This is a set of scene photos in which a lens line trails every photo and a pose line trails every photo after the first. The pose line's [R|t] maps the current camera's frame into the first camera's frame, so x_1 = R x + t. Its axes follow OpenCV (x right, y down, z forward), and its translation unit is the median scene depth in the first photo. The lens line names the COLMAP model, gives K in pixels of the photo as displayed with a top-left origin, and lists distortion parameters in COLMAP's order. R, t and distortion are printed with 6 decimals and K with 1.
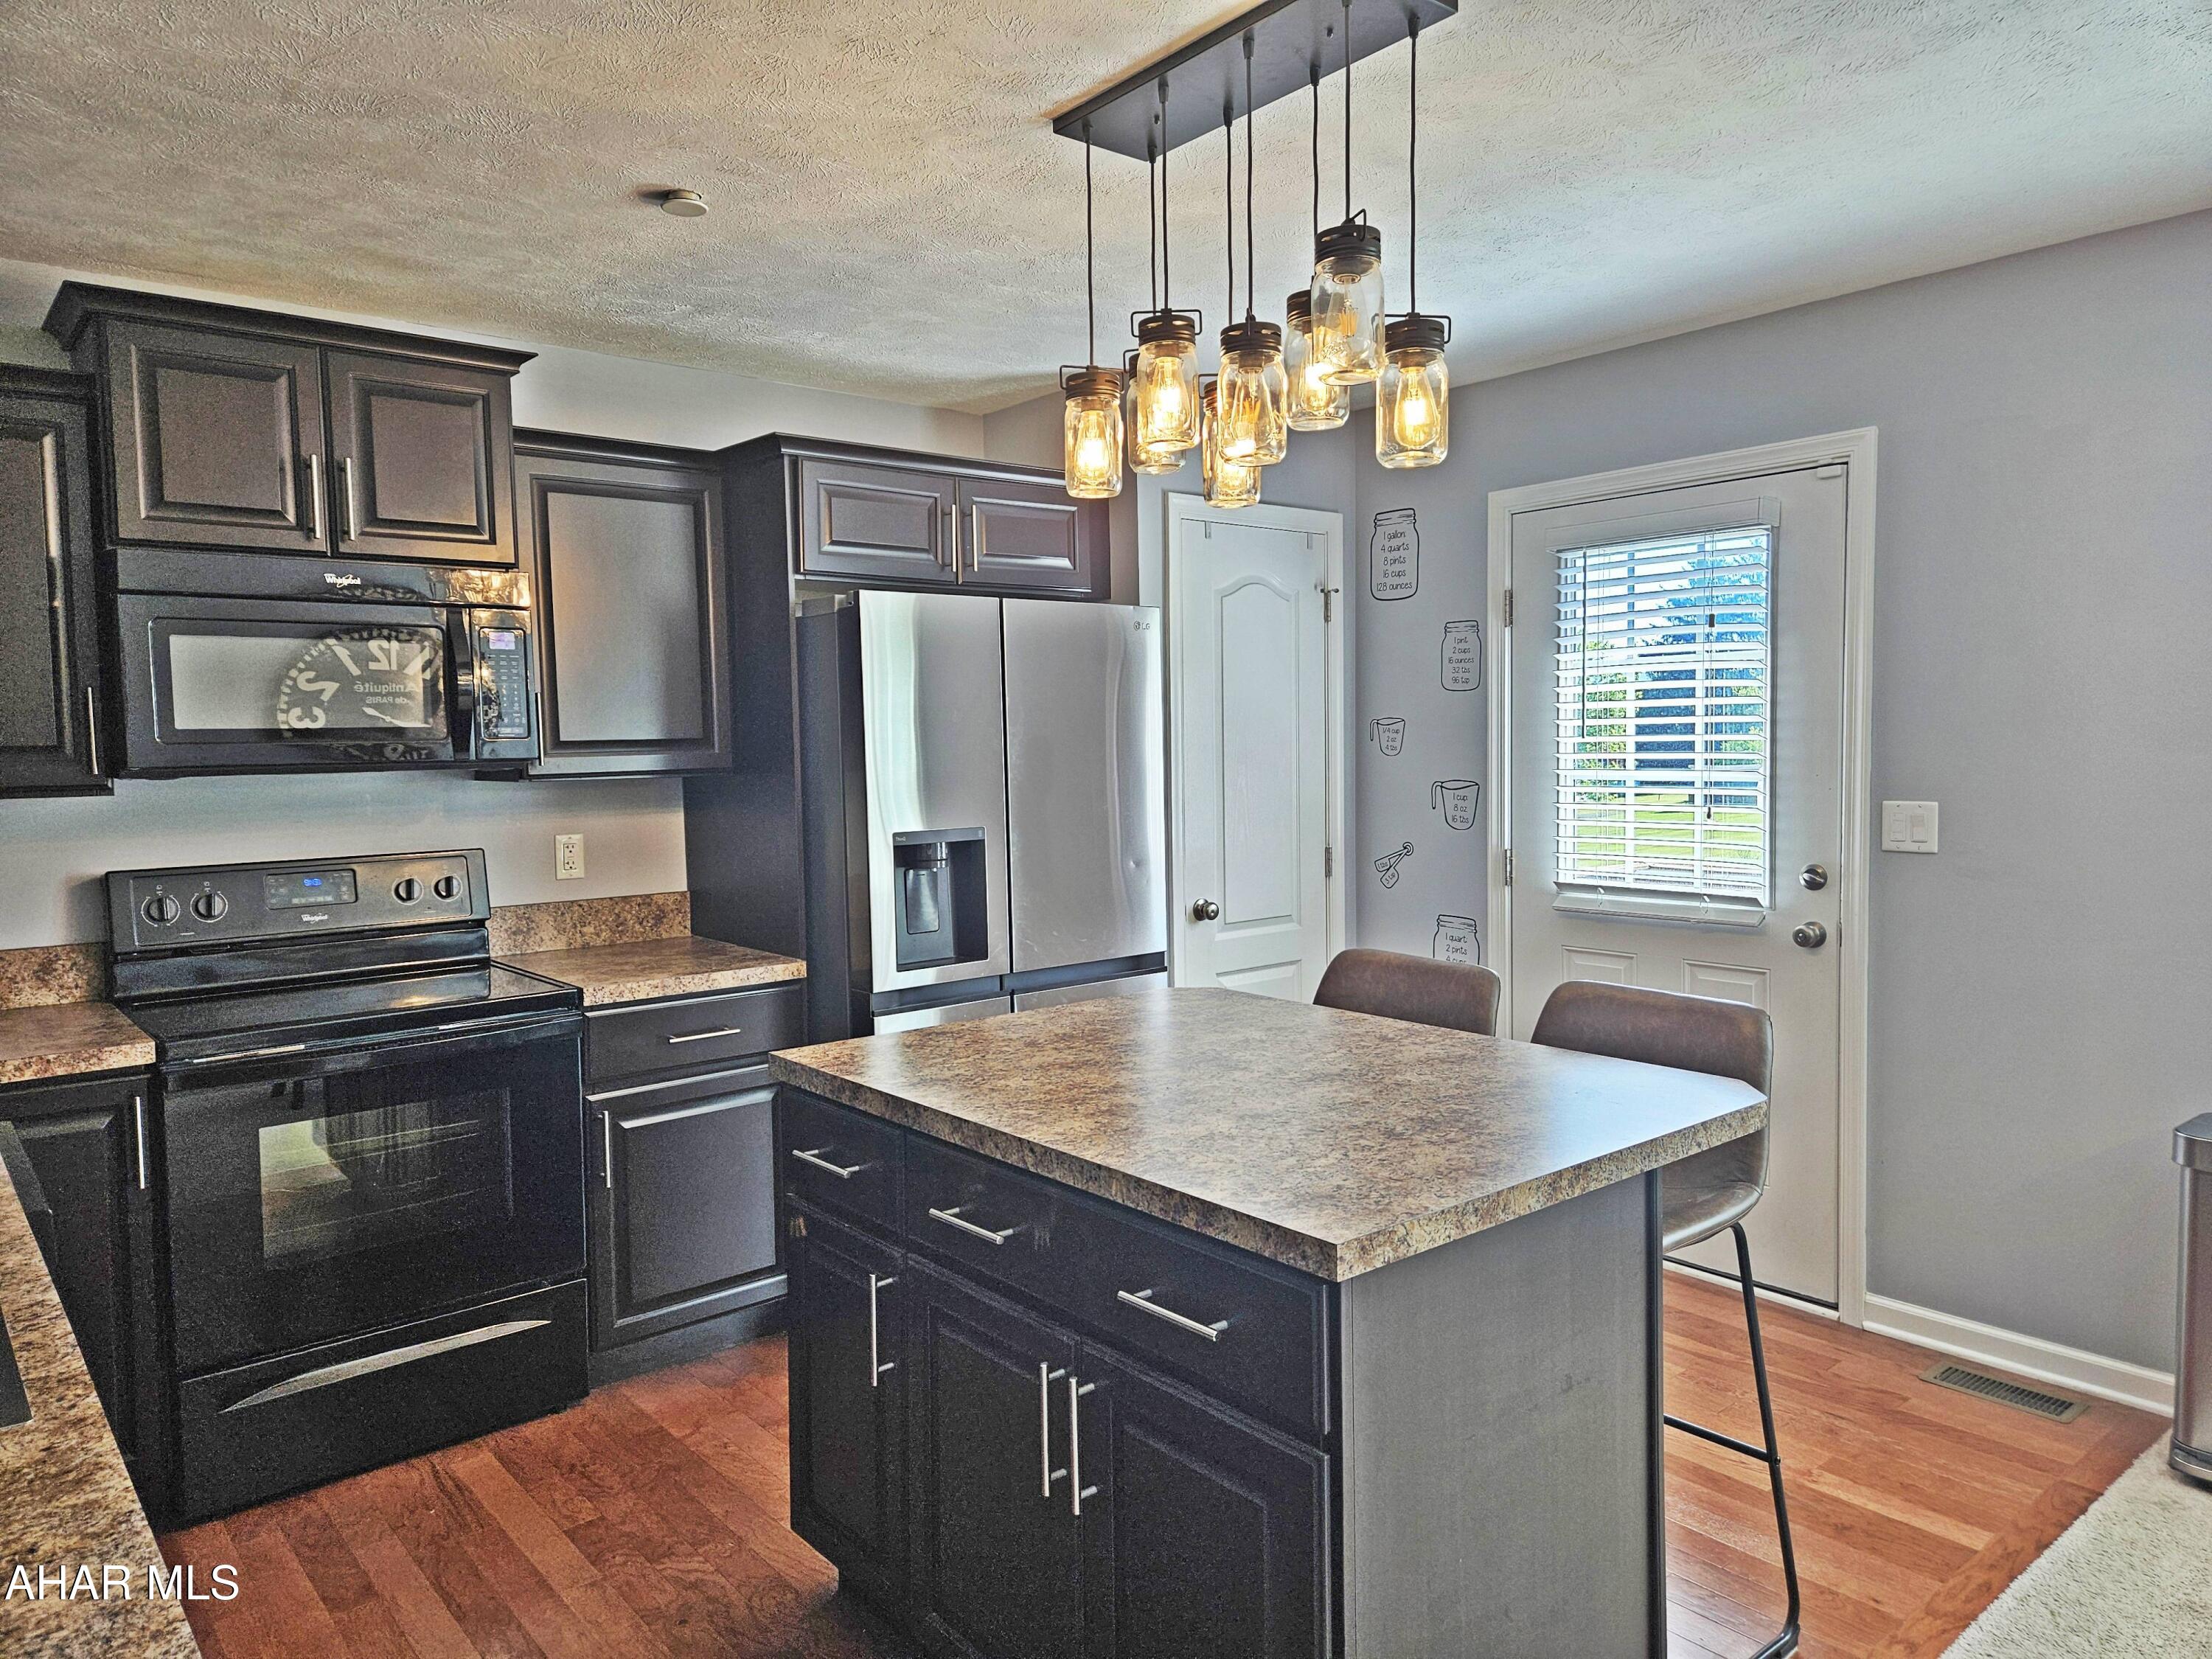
lens RADIAL K [[1468.2, 0, 1101.3], [0, 1468.2, 809.8], [0, 0, 1]] dist [0.051484, -0.013659]
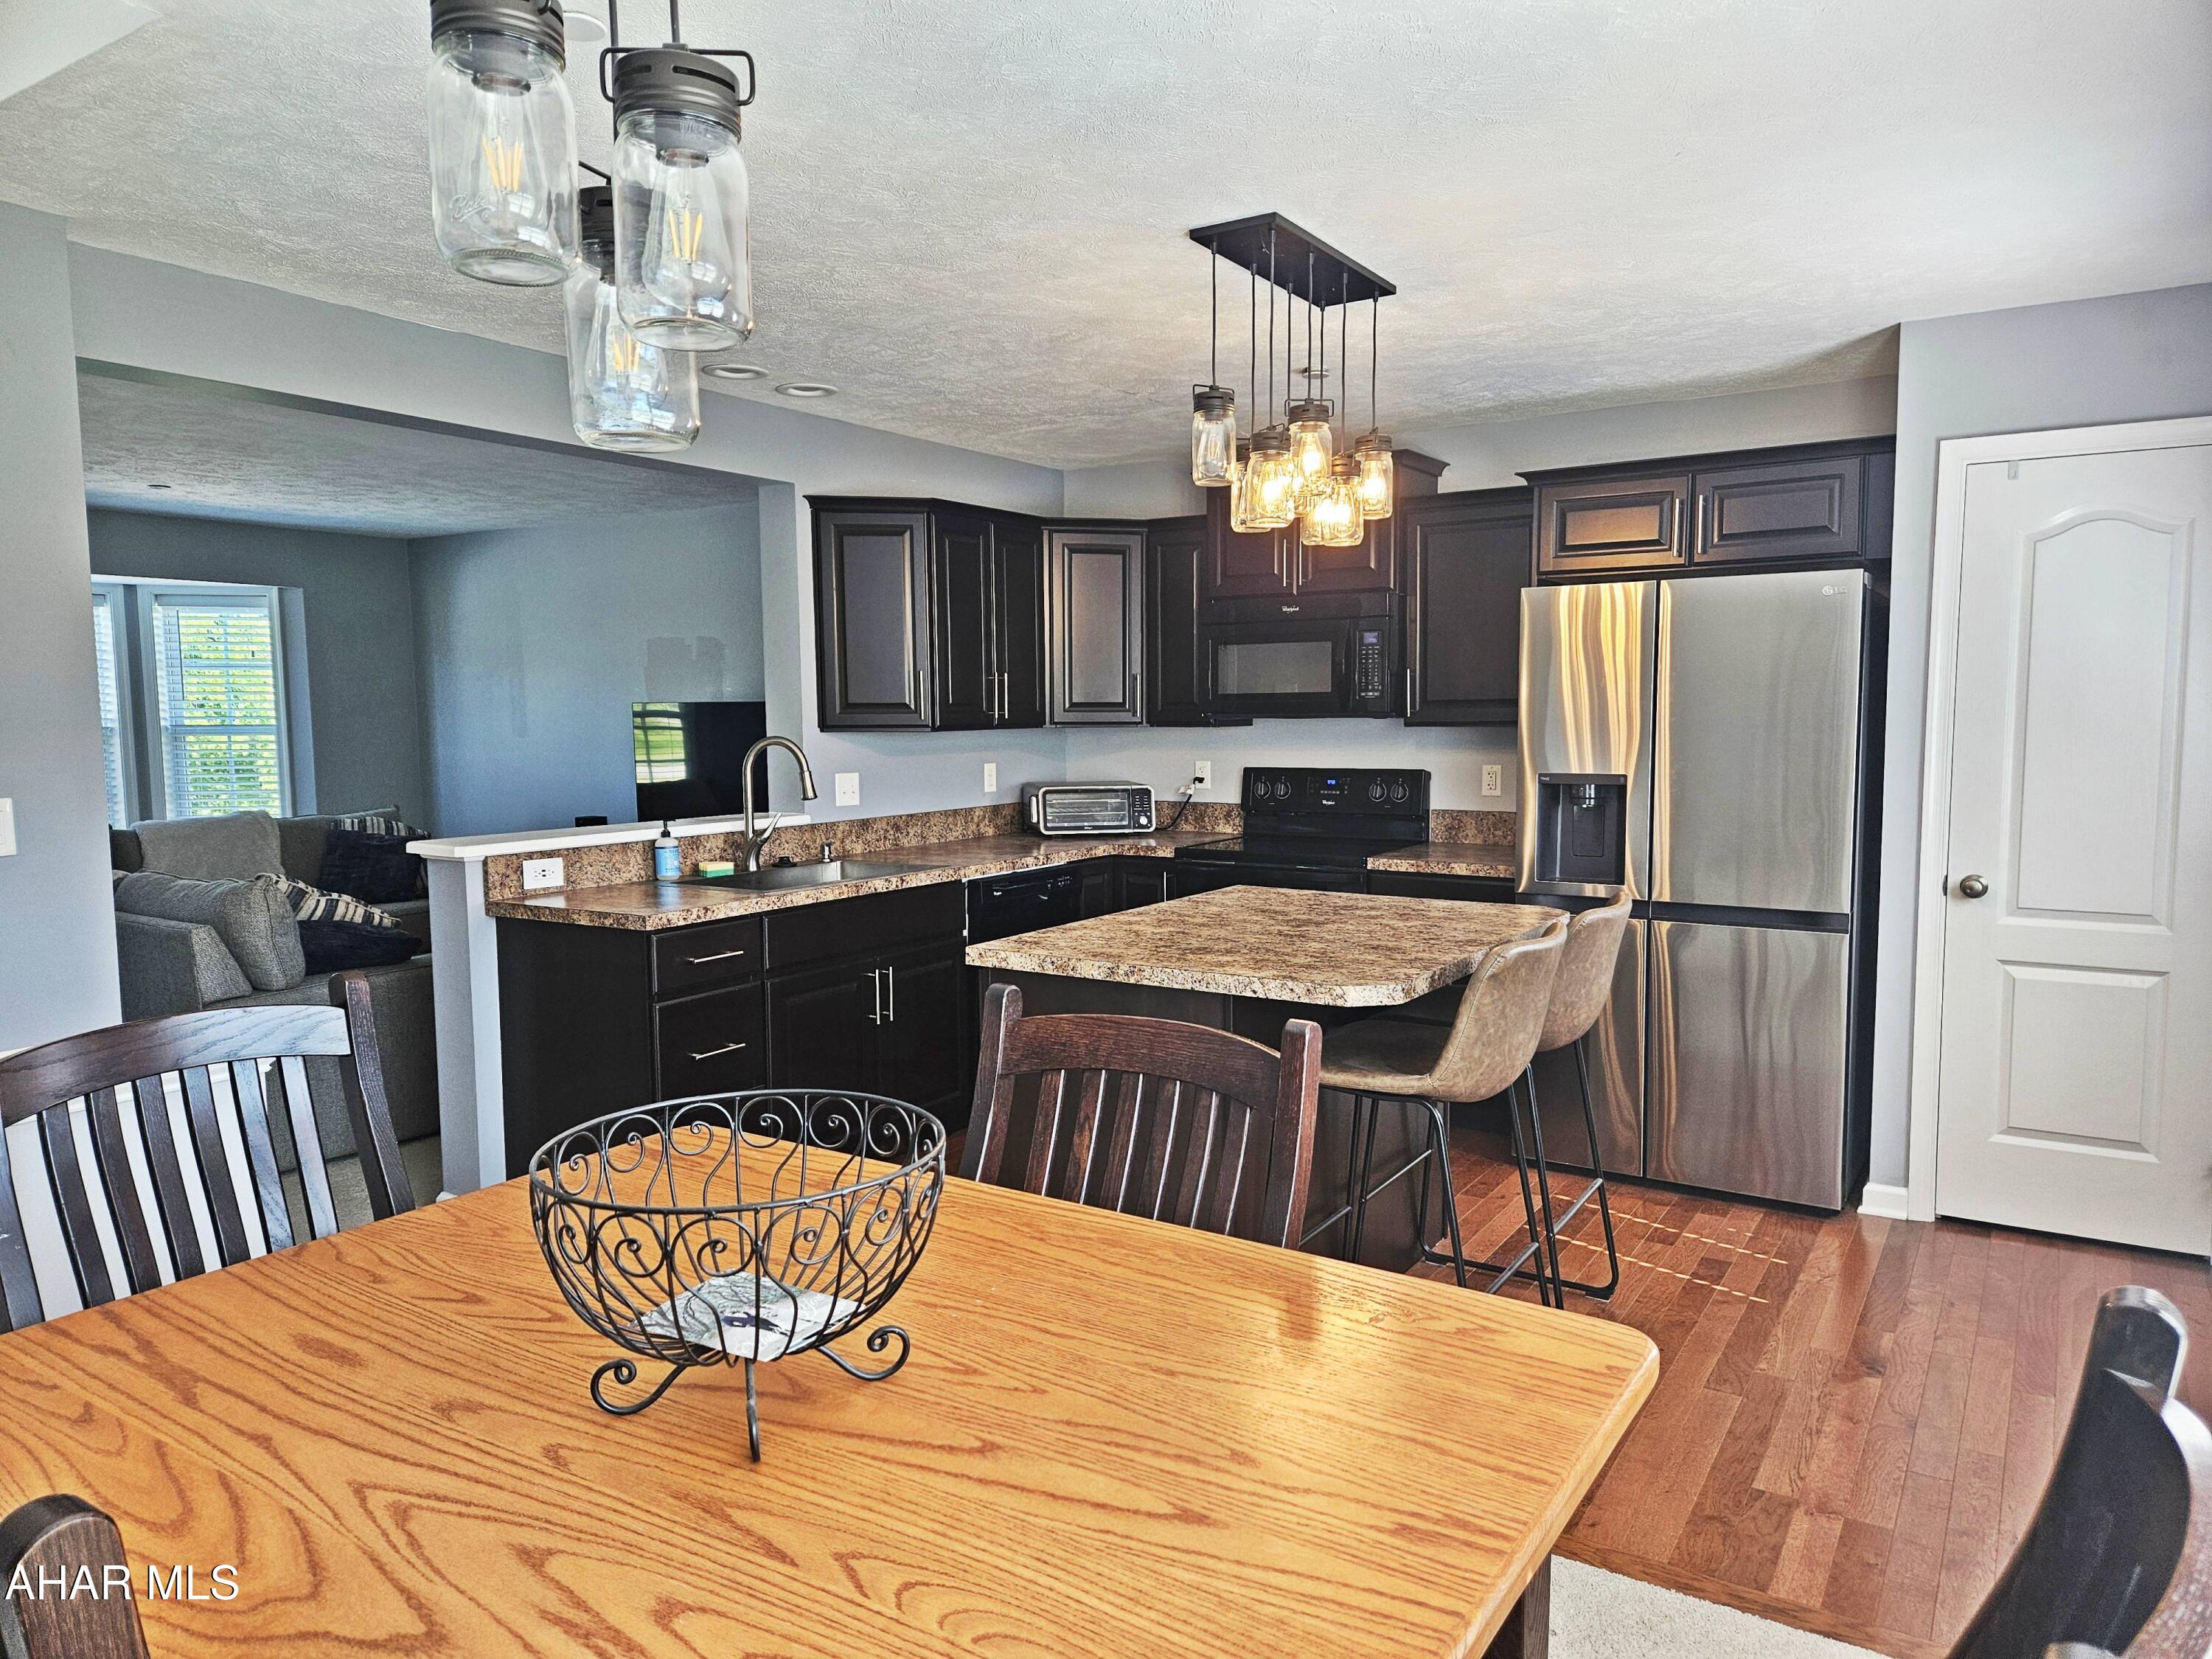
lens RADIAL K [[1468.2, 0, 1111.2], [0, 1468.2, 823.7], [0, 0, 1]] dist [0.051484, -0.013659]
pose [[0.302495, 0.090659, -0.948830, 1.644773], [-0.045022, 0.995714, 0.080785, -0.047538], [0.952087, 0.018281, 0.305281, 0.402600]]
